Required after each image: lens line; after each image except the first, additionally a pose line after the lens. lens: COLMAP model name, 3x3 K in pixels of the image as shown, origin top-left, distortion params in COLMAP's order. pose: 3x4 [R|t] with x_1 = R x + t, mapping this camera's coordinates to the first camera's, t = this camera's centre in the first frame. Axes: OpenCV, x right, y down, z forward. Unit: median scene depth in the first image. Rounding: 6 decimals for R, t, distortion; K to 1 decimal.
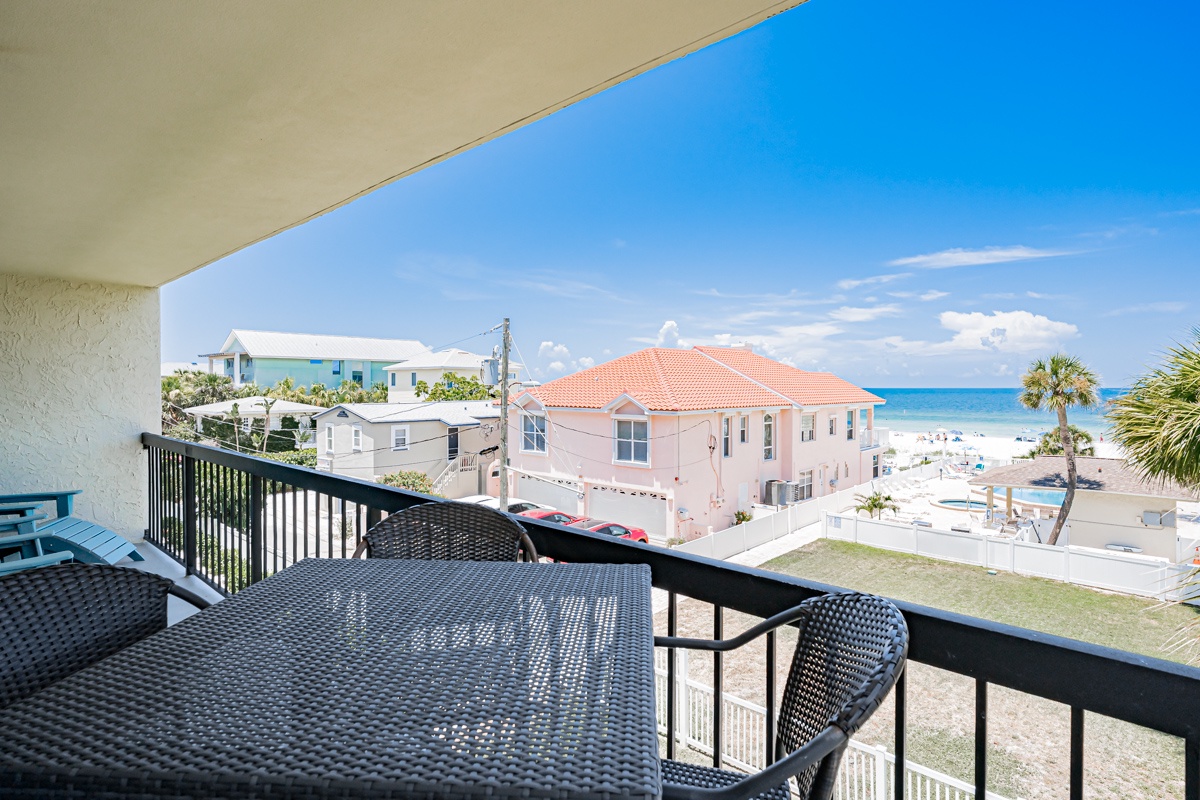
lens RADIAL K [[632.9, 0, 594.3], [0, 632.9, 395.4], [0, 0, 1]] dist [0.002388, 0.000066]
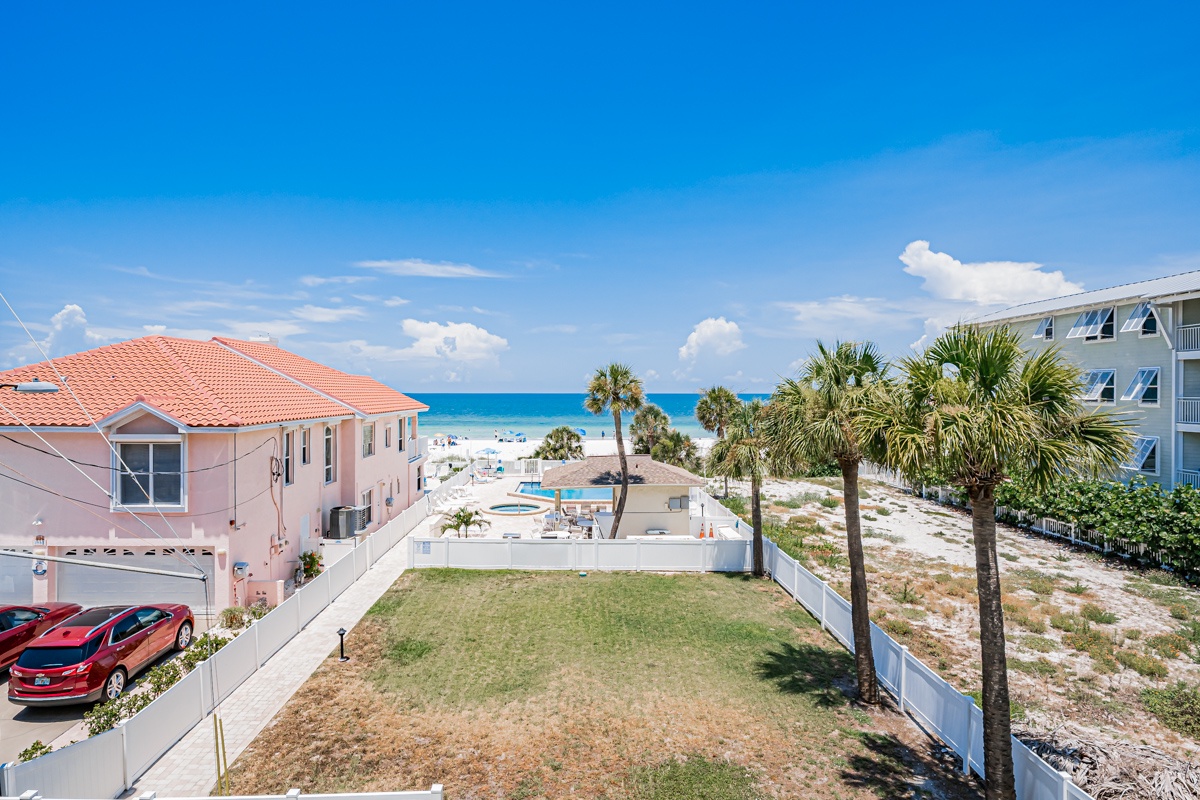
lens RADIAL K [[679.5, 0, 585.5], [0, 679.5, 396.4], [0, 0, 1]] dist [0.002007, 0.000330]
pose [[0.716775, -0.002485, 0.697300, -0.085527], [0.007154, 0.999967, -0.003790, -0.002405], [-0.697268, 0.007706, 0.716769, 0.131035]]
